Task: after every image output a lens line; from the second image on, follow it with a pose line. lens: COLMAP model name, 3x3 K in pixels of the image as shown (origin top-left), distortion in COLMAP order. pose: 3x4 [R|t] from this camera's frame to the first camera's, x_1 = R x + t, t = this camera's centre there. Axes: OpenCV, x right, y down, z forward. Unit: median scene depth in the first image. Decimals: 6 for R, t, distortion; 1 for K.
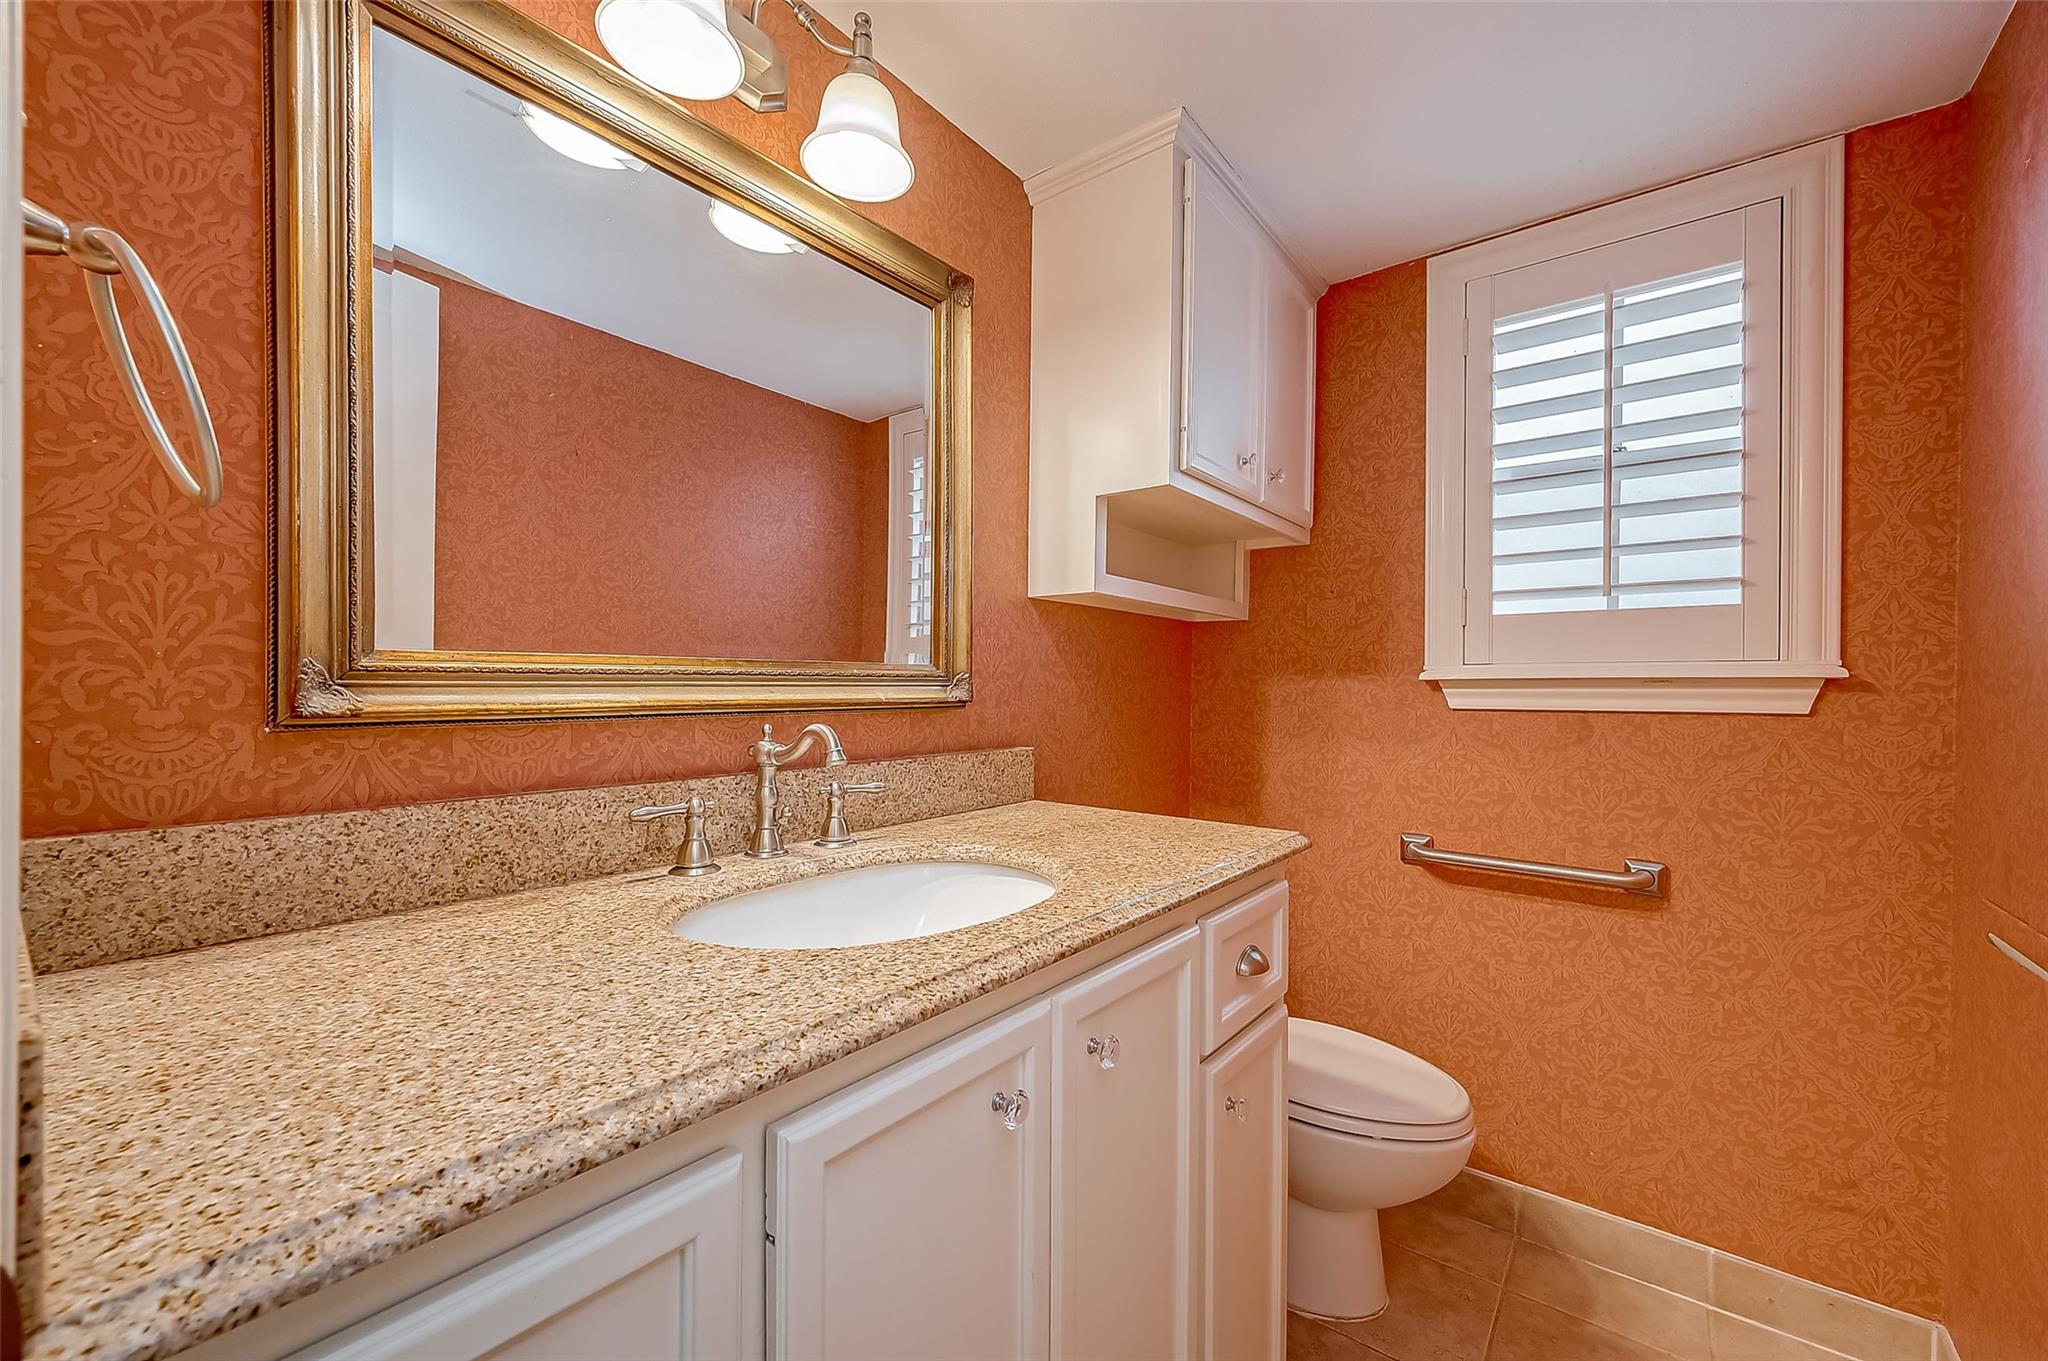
lens RADIAL K [[808.0, 0, 1020.7], [0, 808.0, 690.1], [0, 0, 1]] dist [-0.000044, 0.000103]
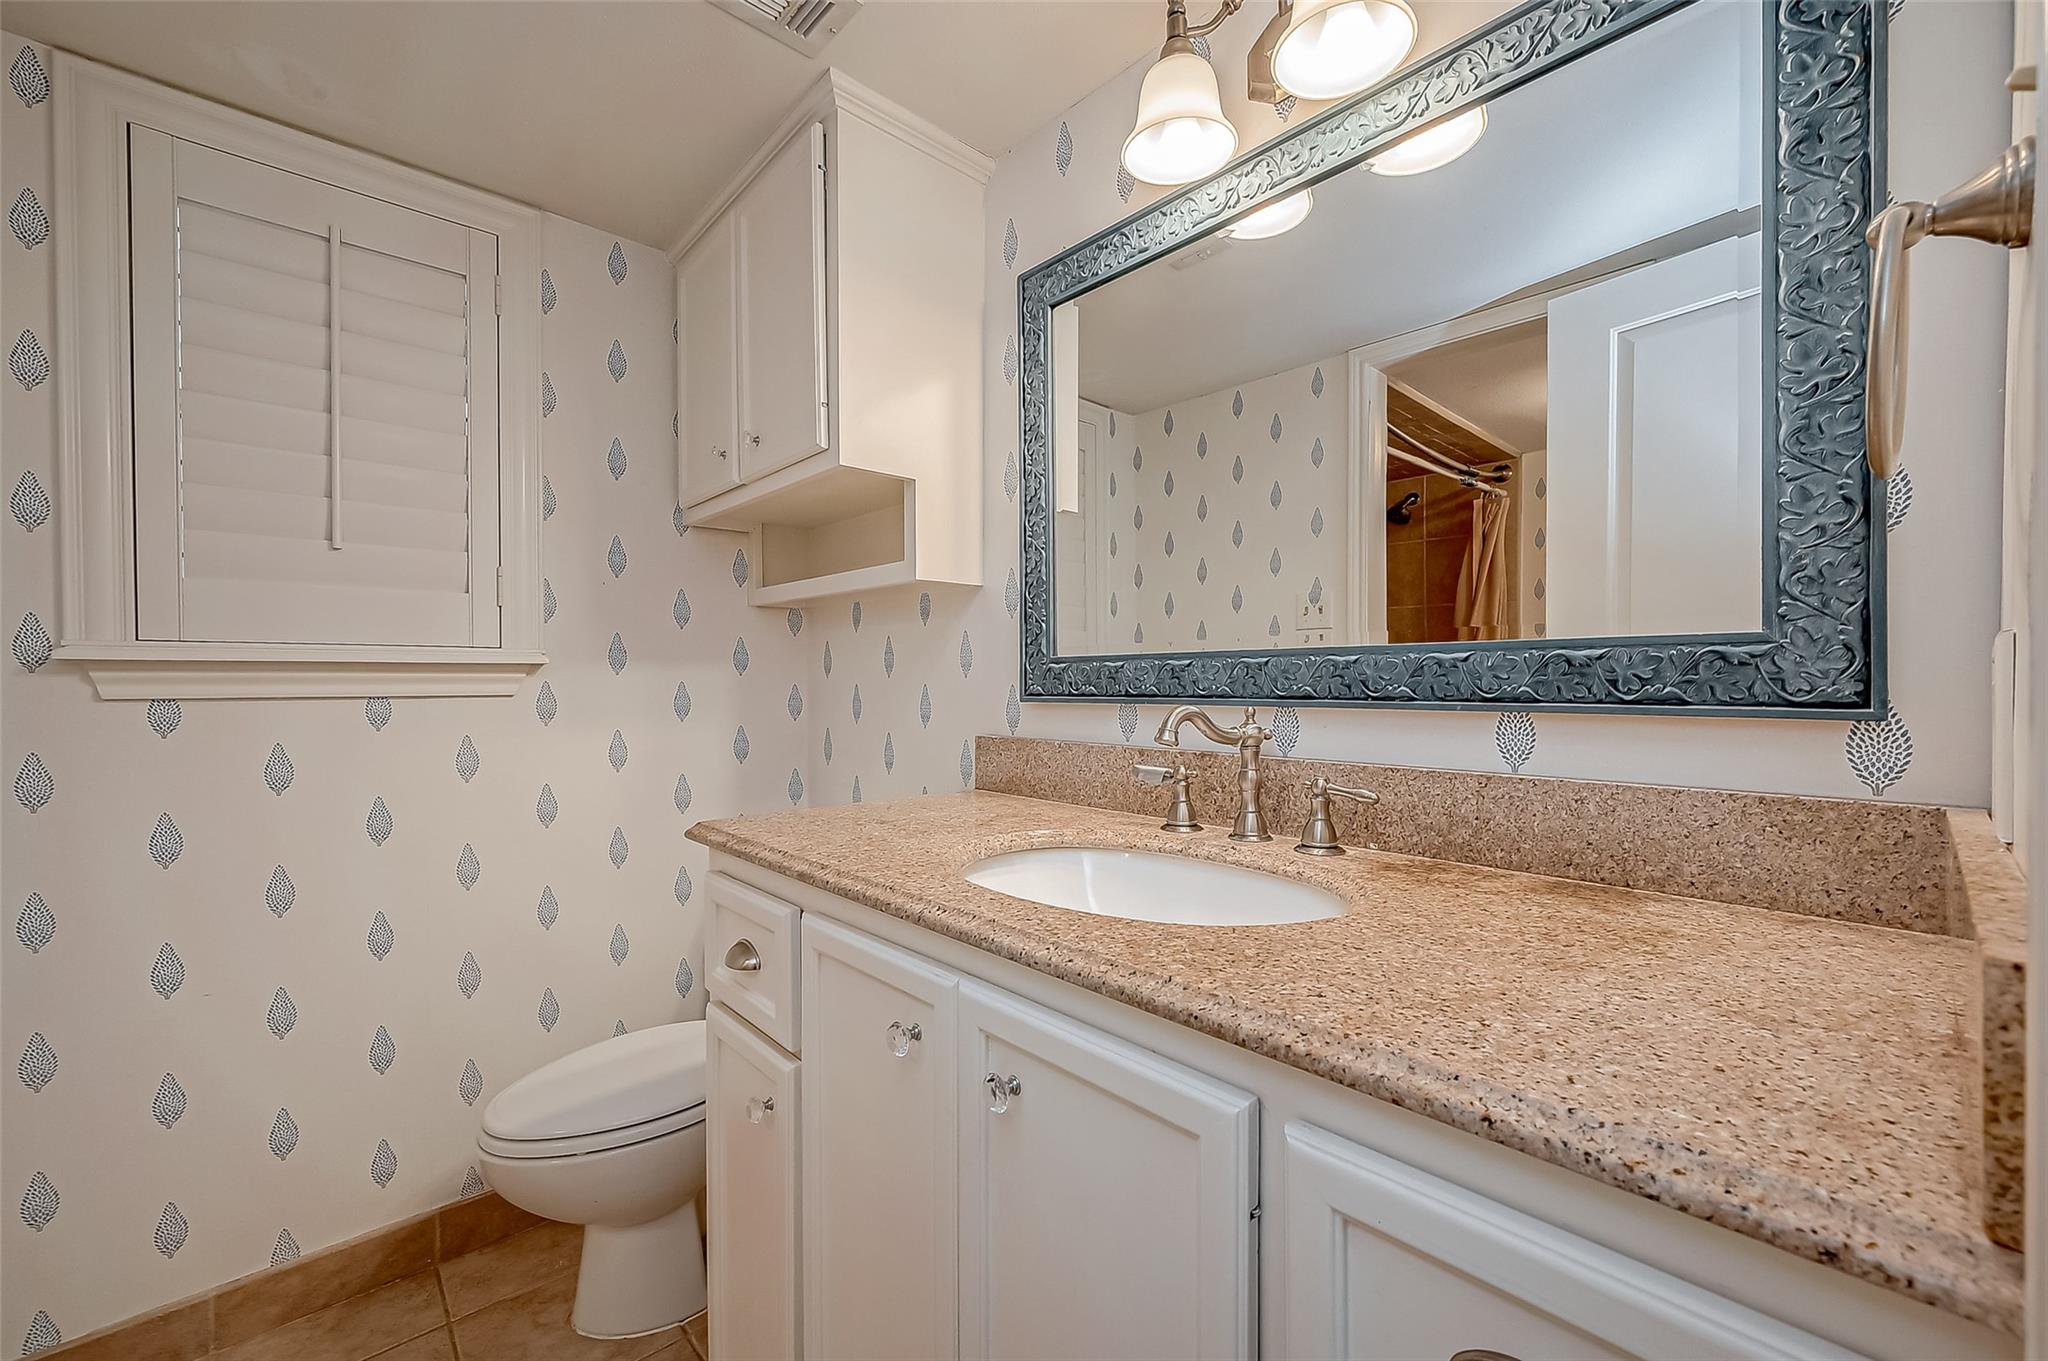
lens RADIAL K [[808.0, 0, 1020.7], [0, 808.0, 690.1], [0, 0, 1]] dist [-0.000044, 0.000103]
pose [[-0.156673, 0.011311, -0.987586, 0.731898], [0.006018, 0.999927, 0.010498, 0.005492], [0.987632, -0.004298, -0.156729, 0.860520]]
